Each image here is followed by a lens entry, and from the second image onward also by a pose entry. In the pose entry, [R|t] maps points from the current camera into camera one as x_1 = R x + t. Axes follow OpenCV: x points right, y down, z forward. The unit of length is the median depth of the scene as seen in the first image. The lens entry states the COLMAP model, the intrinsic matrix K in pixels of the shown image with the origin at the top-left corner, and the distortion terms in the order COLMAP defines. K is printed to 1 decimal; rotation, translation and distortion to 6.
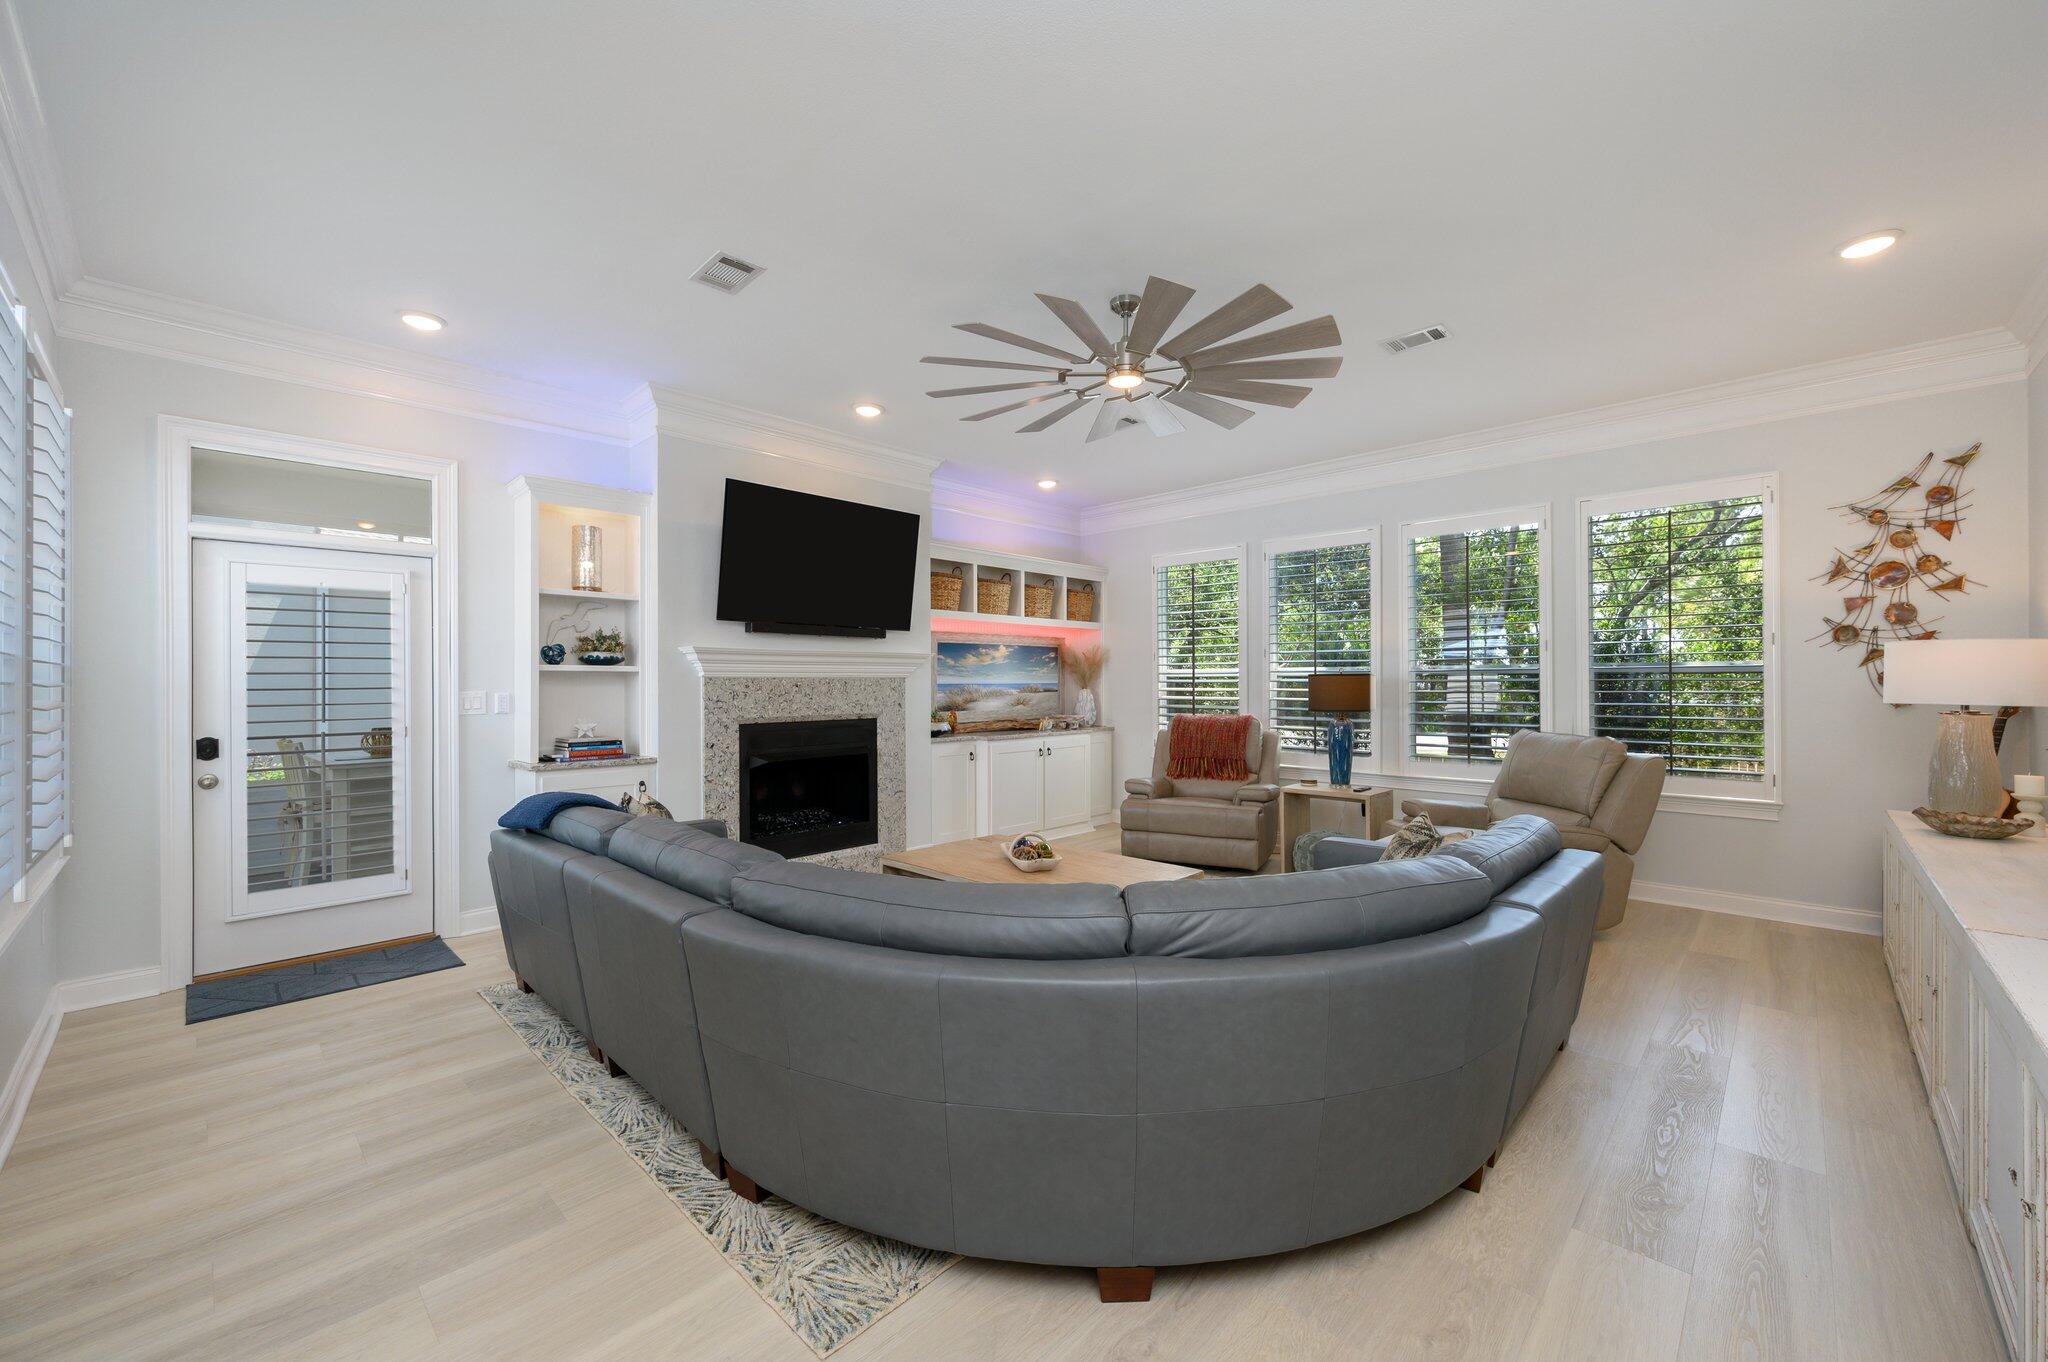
lens RADIAL K [[820.2, 0, 1026.1], [0, 820.2, 672.3], [0, 0, 1]] dist [-0.003665, 0.000203]
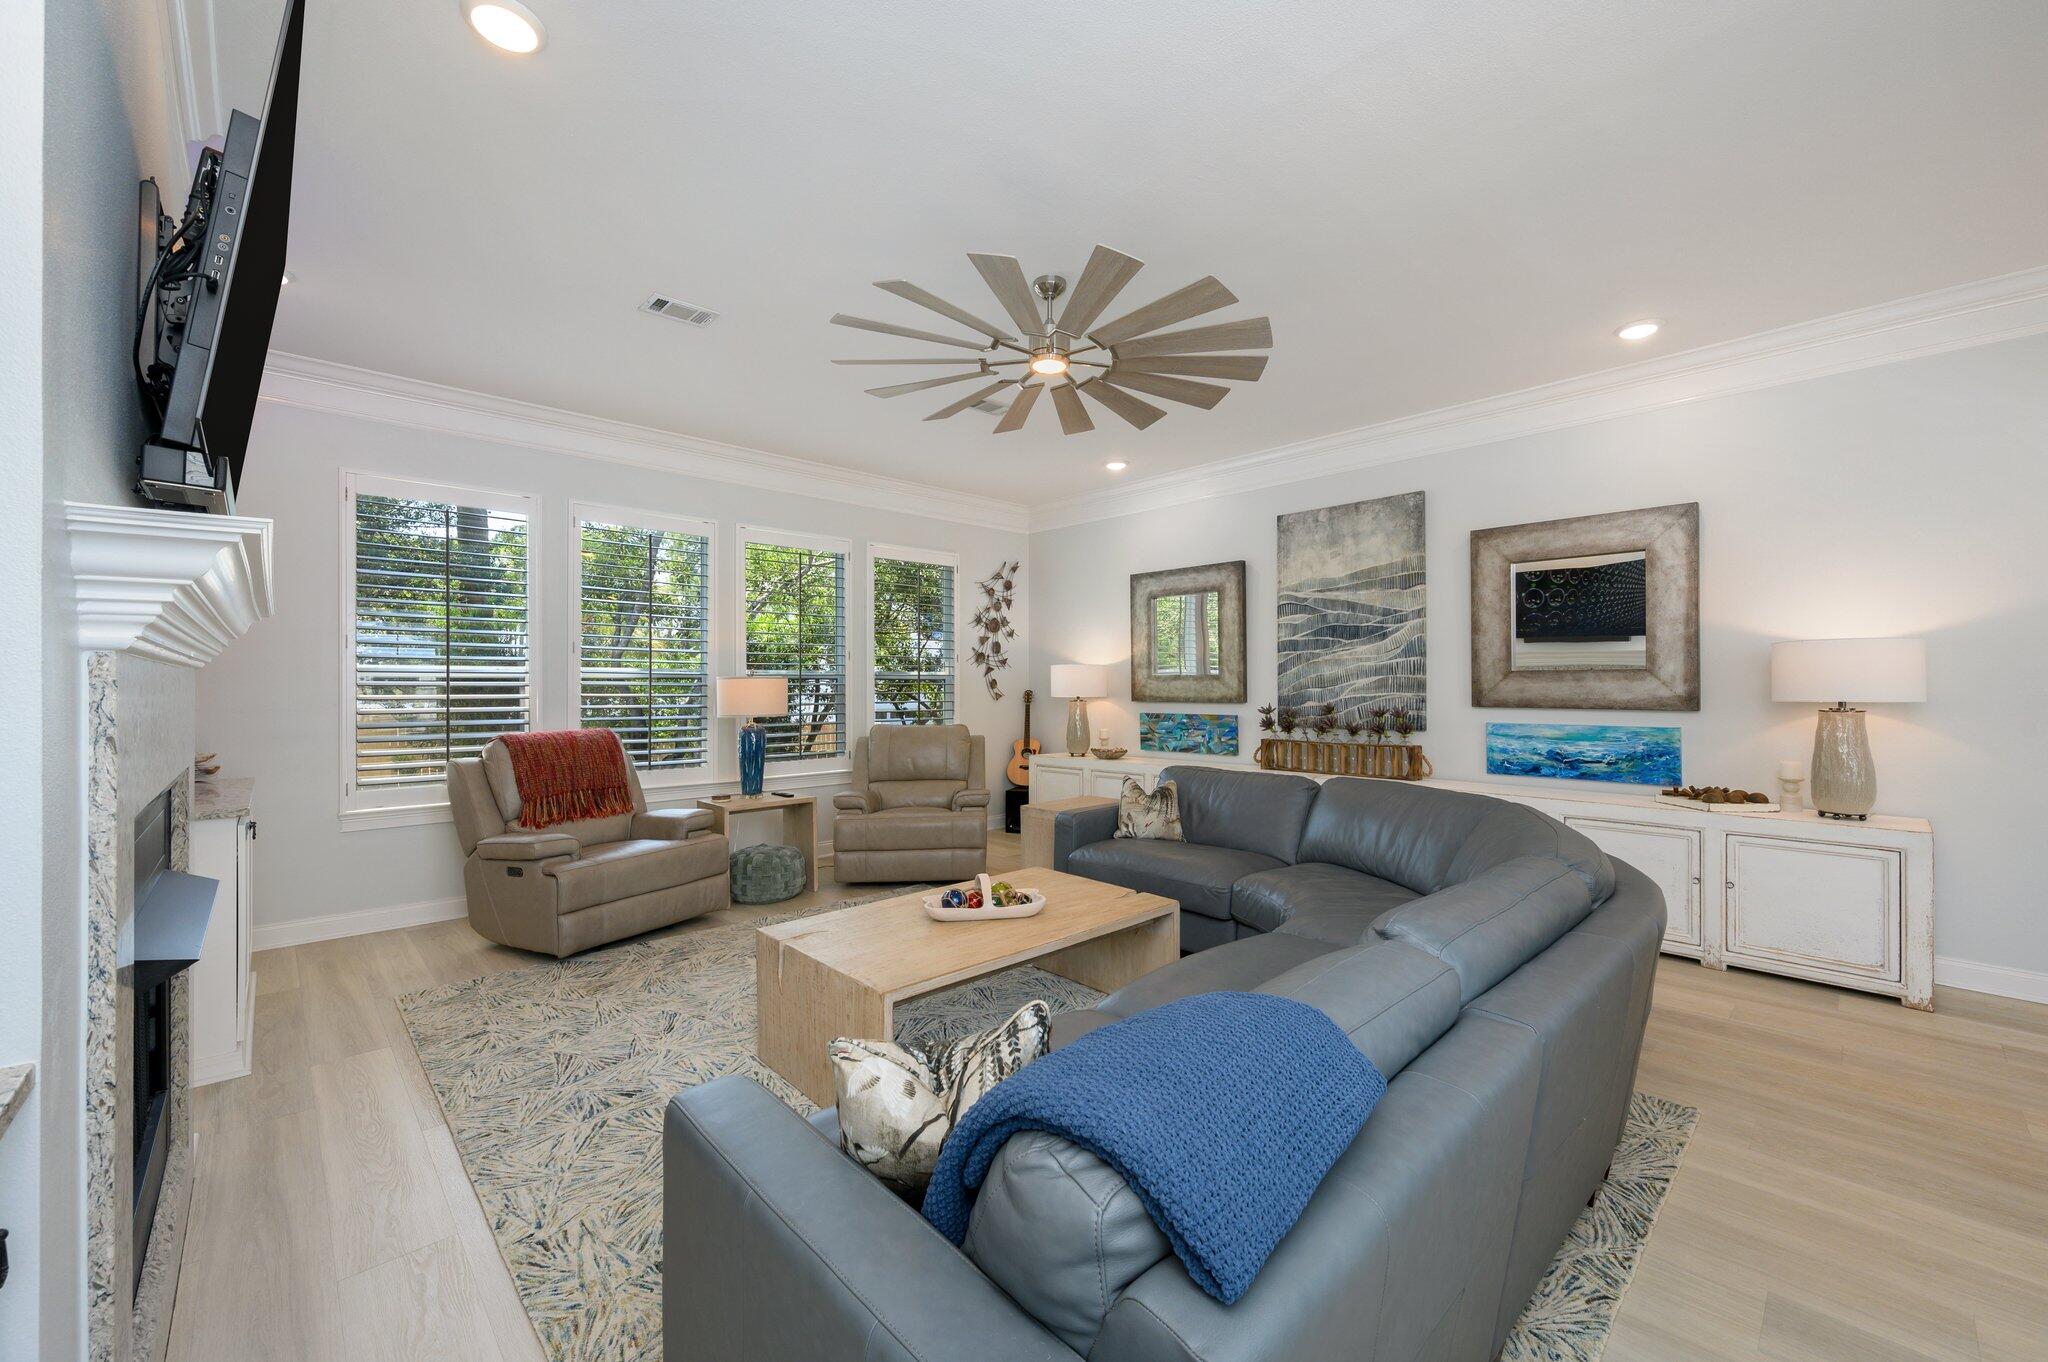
lens RADIAL K [[820.2, 0, 1023.6], [0, 820.2, 687.8], [0, 0, 1]] dist [-0.003665, 0.000203]
pose [[0.037916, 0.004295, 0.999272, -0.721469], [-0.005851, 0.999975, -0.004076, 0.022197], [-0.999264, -0.005692, 0.037940, 0.873779]]
